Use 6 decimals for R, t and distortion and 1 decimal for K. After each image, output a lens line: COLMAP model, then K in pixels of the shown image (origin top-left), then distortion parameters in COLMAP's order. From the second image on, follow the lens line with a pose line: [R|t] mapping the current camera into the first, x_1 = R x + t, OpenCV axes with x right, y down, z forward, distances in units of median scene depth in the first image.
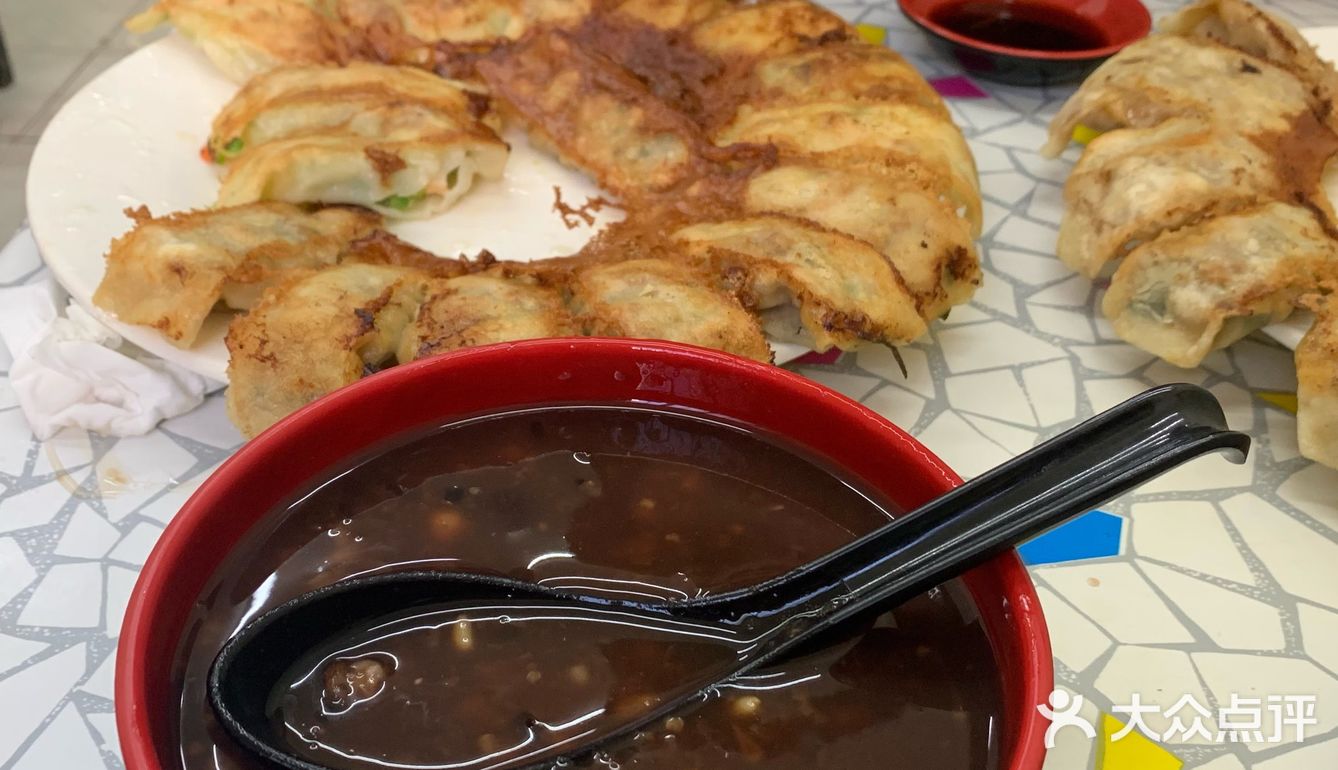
lens RADIAL K [[1253.1, 0, 646.9], [0, 1253.1, 387.0], [0, 0, 1]] dist [0.144404, -0.368672]
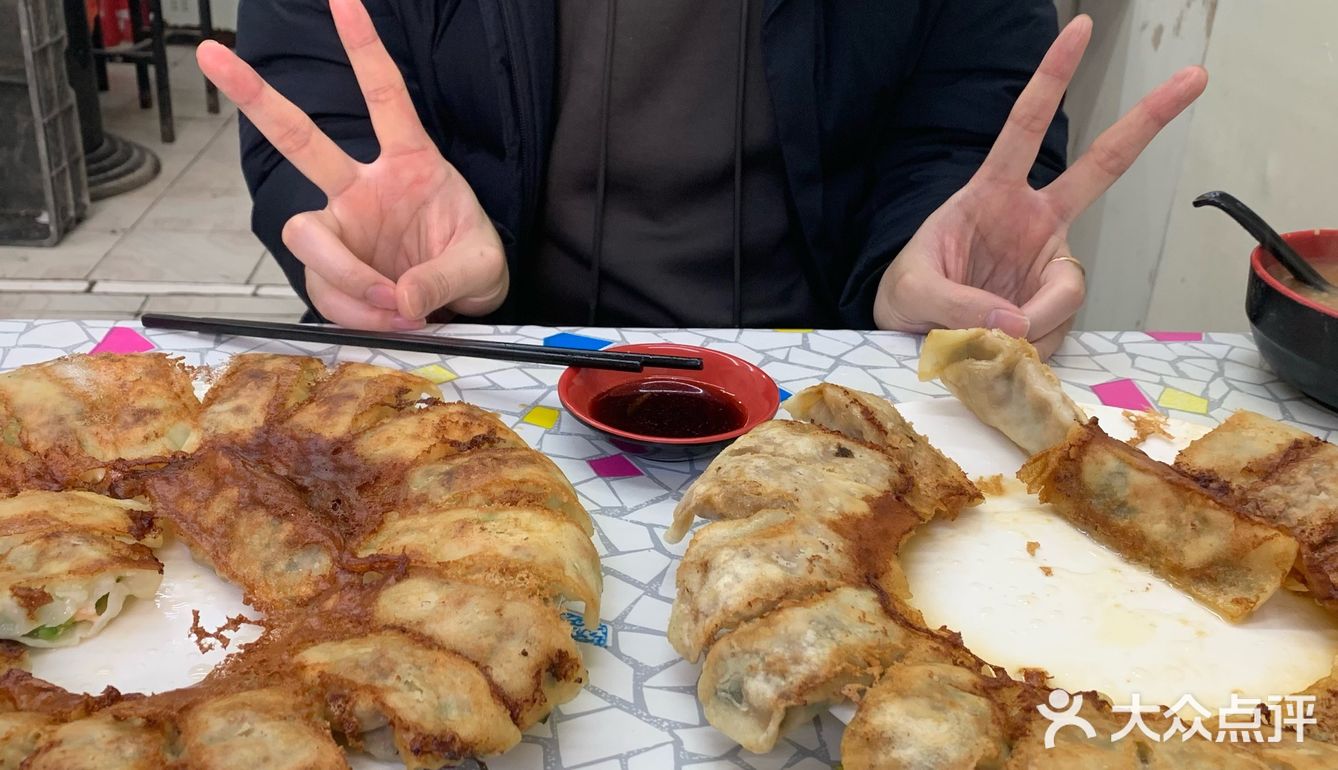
lens RADIAL K [[1253.1, 0, 646.9], [0, 1253.1, 387.0], [0, 0, 1]] dist [0.144404, -0.368672]
pose [[0.993651, -0.043833, 0.103619, 0.204786], [0.063685, 0.978367, -0.196830, -0.107355], [-0.092749, 0.202179, 0.974947, -0.127674]]
